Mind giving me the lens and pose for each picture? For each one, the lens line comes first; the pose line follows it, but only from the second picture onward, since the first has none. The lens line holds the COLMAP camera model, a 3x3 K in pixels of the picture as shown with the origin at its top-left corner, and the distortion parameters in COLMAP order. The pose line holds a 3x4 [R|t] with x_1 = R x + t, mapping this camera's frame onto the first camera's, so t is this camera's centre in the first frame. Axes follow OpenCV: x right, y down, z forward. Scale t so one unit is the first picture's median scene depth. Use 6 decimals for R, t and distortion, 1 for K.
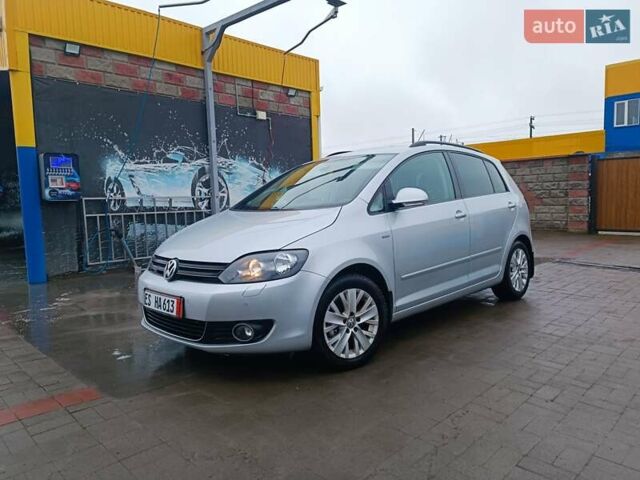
lens RADIAL K [[460.6, 0, 318.4], [0, 460.6, 239.8], [0, 0, 1]] dist [0.070352, -0.070576]
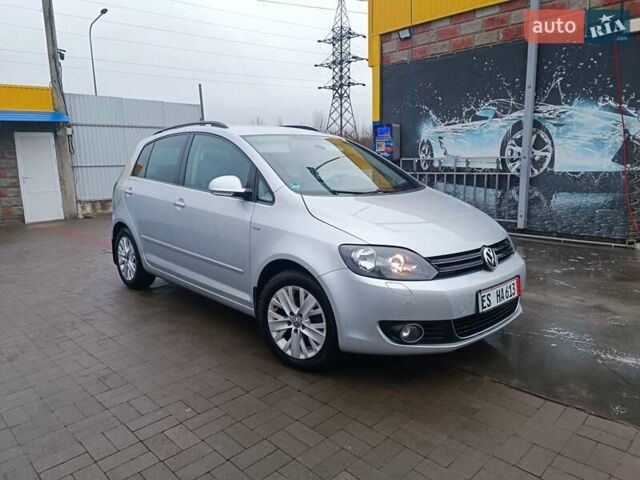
lens RADIAL K [[460.6, 0, 318.4], [0, 460.6, 239.8], [0, 0, 1]] dist [0.070352, -0.070576]
pose [[-0.014180, 0.205997, -0.978450, 0.721059], [-0.063455, 0.976390, 0.206483, -0.114078], [0.997884, 0.065016, -0.000774, 0.760076]]
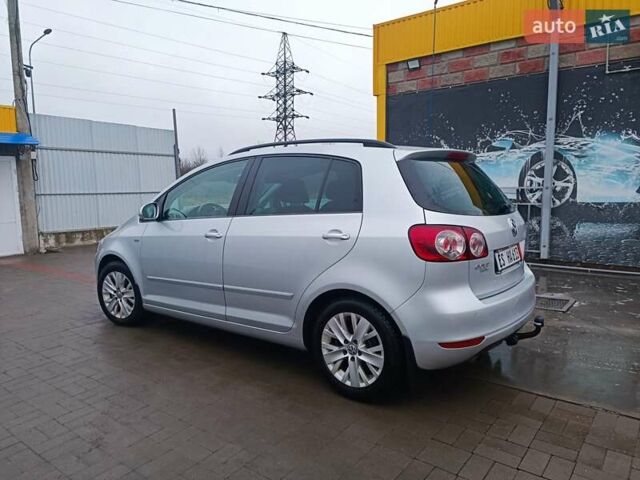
lens RADIAL K [[460.6, 0, 318.4], [0, 460.6, 239.8], [0, 0, 1]] dist [0.070352, -0.070576]
pose [[0.123610, 0.142367, -0.982065, 0.644468], [-0.075763, 0.988120, 0.133709, -0.095759], [0.989435, 0.057876, 0.132927, 0.583198]]
